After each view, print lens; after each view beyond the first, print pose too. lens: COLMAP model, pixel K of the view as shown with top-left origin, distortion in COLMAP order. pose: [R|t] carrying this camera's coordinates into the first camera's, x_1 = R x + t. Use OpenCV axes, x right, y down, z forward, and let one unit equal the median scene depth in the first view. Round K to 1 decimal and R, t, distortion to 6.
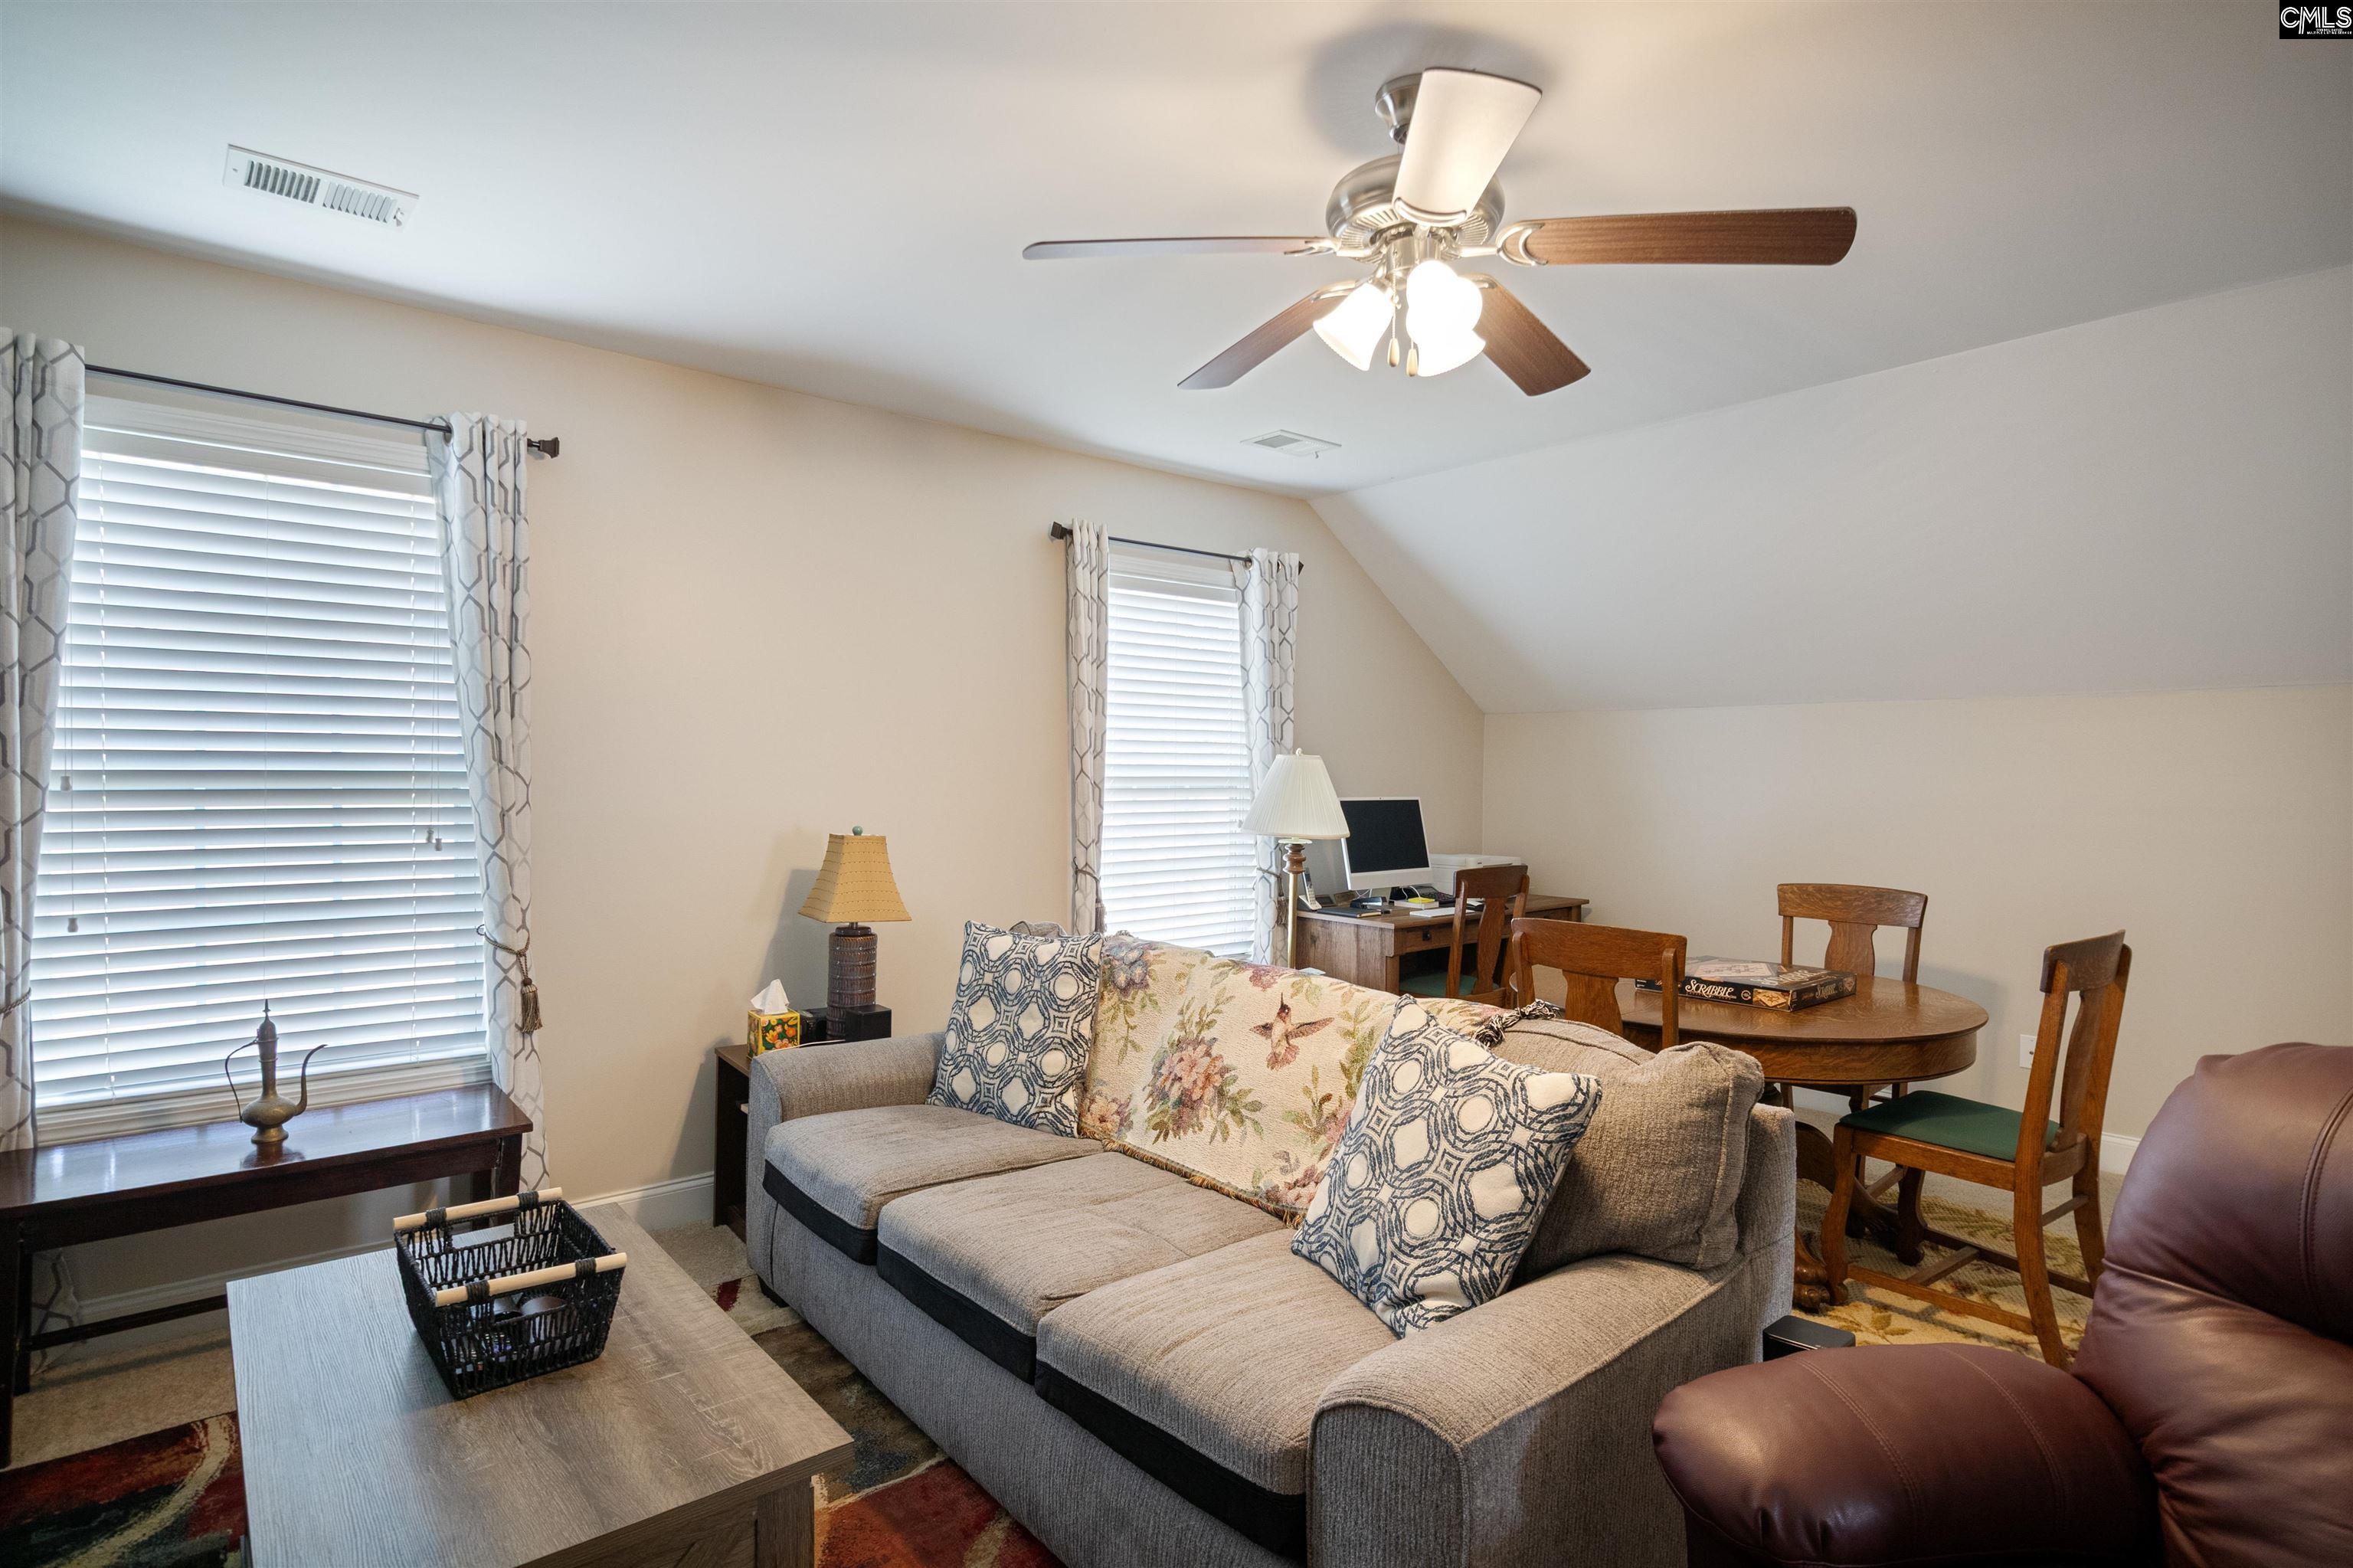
lens RADIAL K [[1197.3, 0, 1176.6], [0, 1197.3, 729.3], [0, 0, 1]] dist [-0.012850, -0.000112]
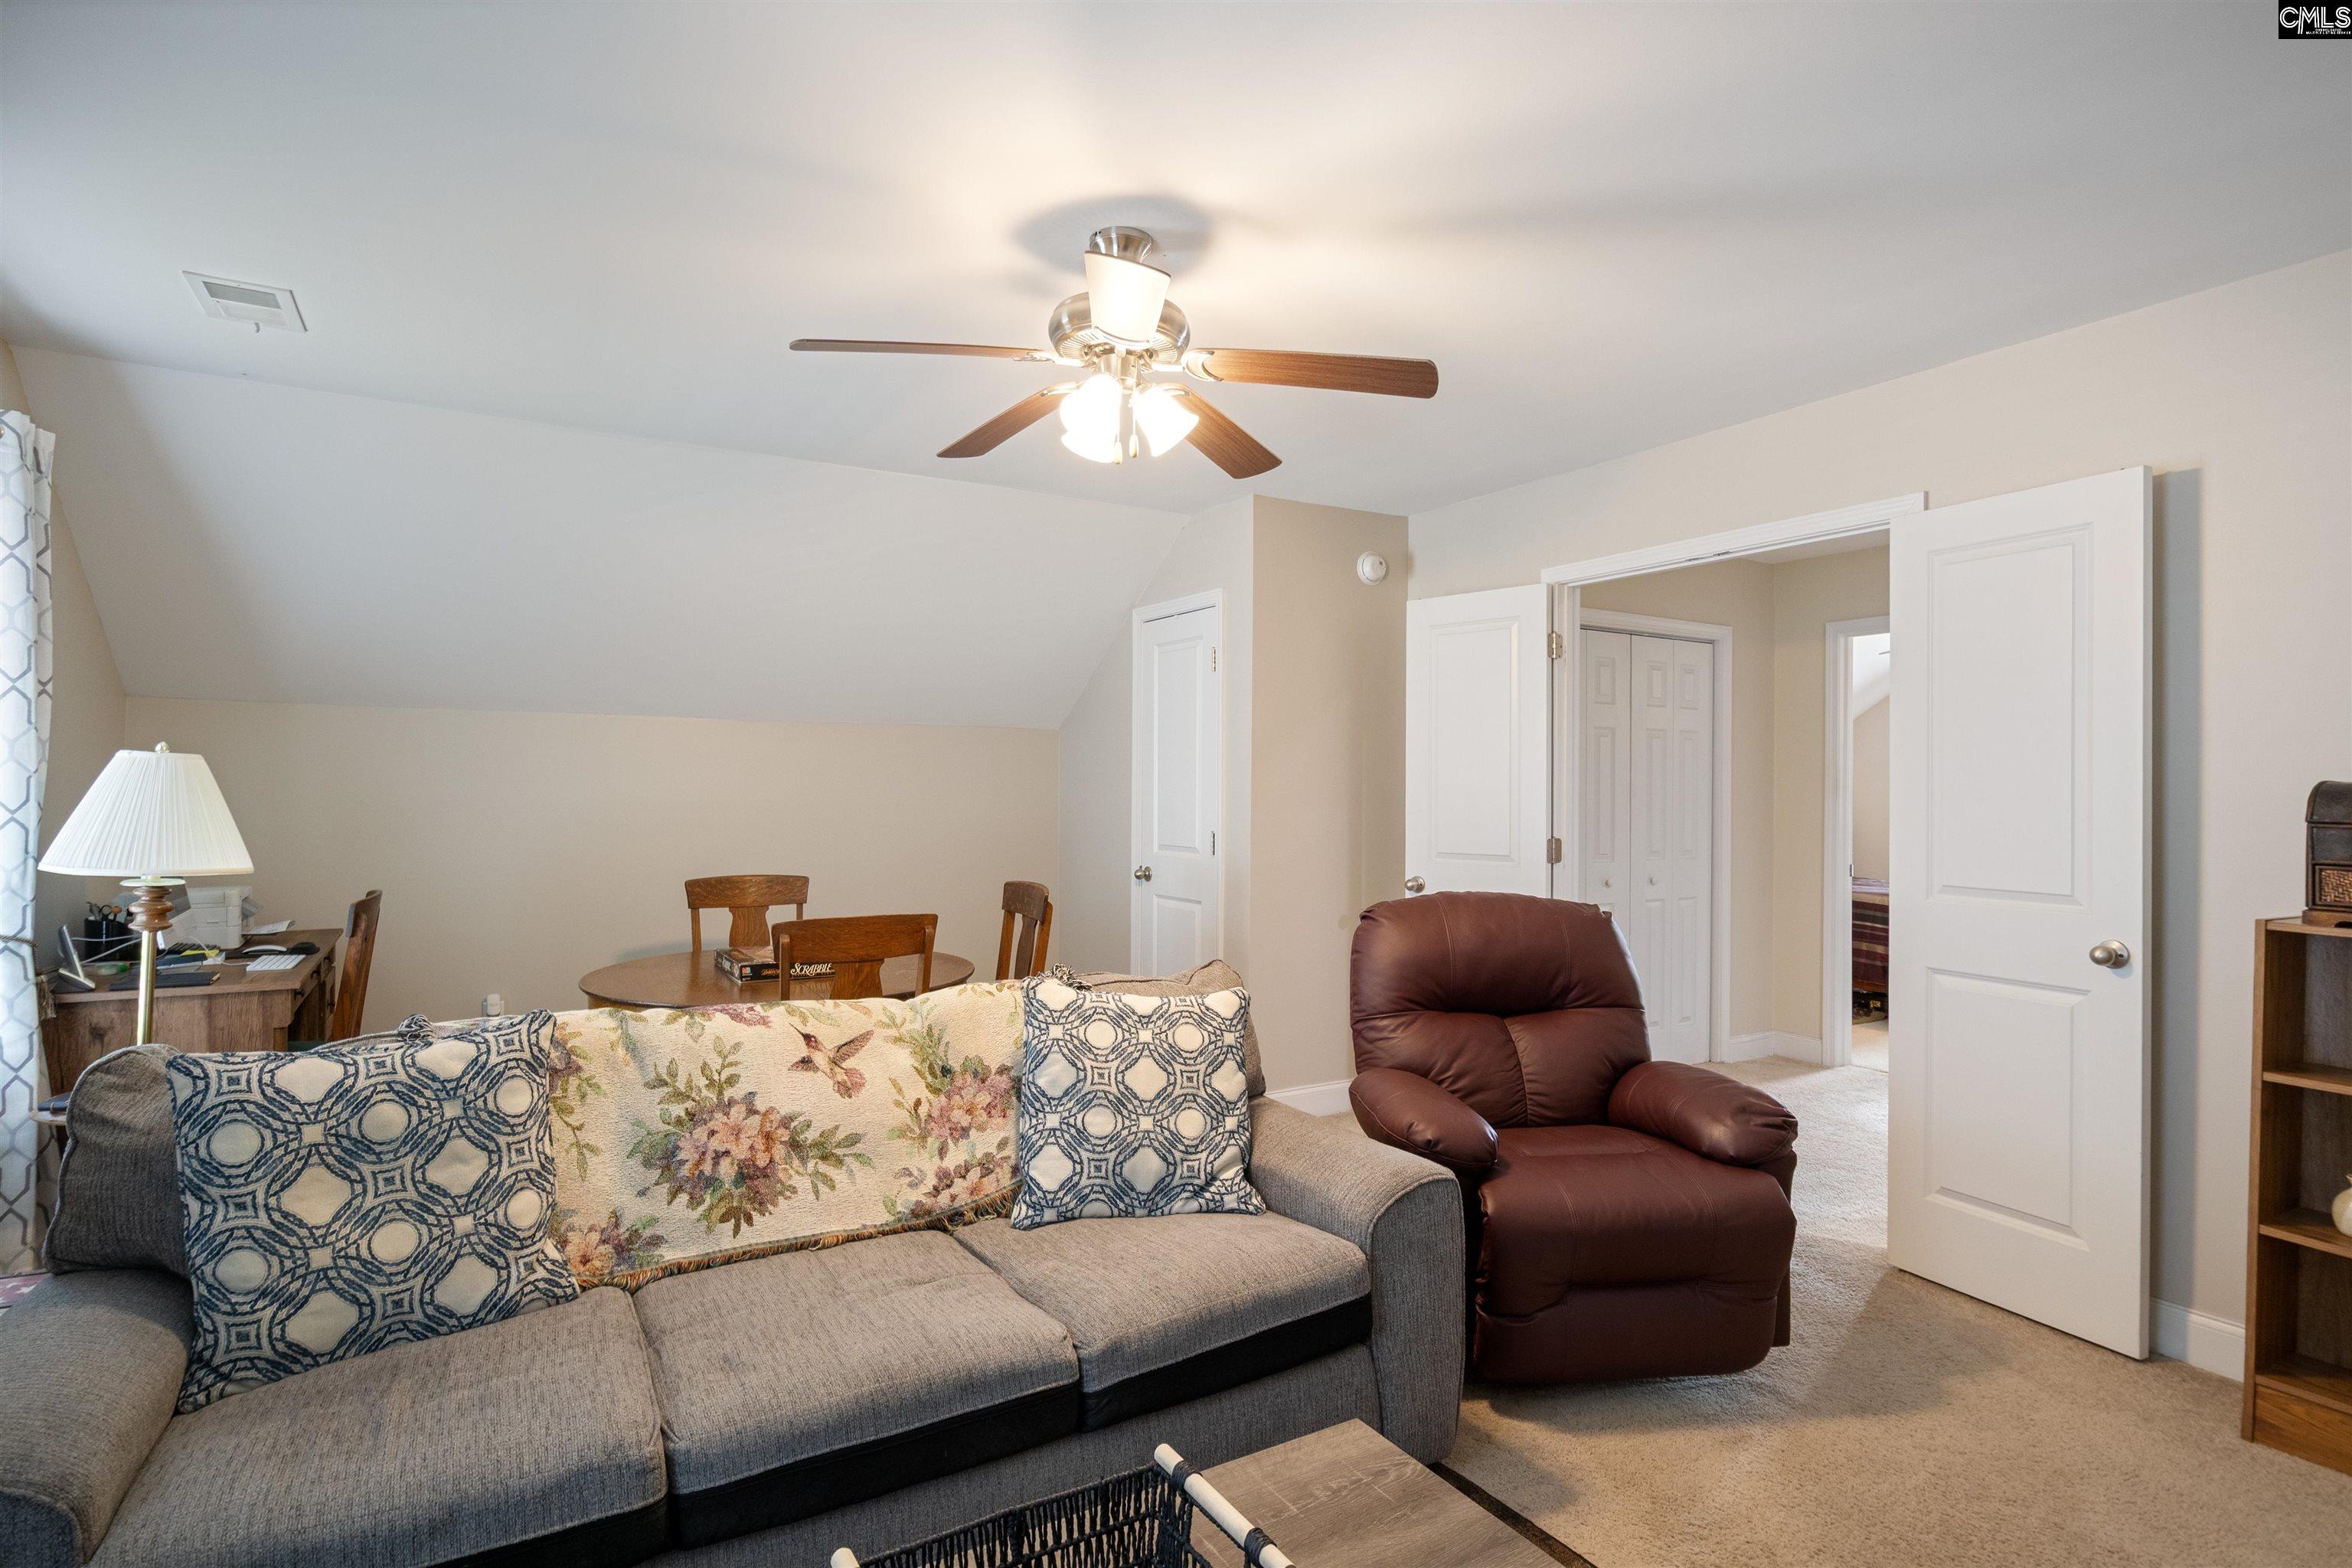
lens RADIAL K [[1209.3, 0, 1176.0], [0, 1209.3, 784.0], [0, 0, 1]] dist [-0.008796, -0.000661]
pose [[0.144905, -0.001694, 0.989444, -0.785576], [-0.041648, 0.999102, 0.007810, 0.020931], [-0.988569, -0.042340, 0.144704, 0.599389]]
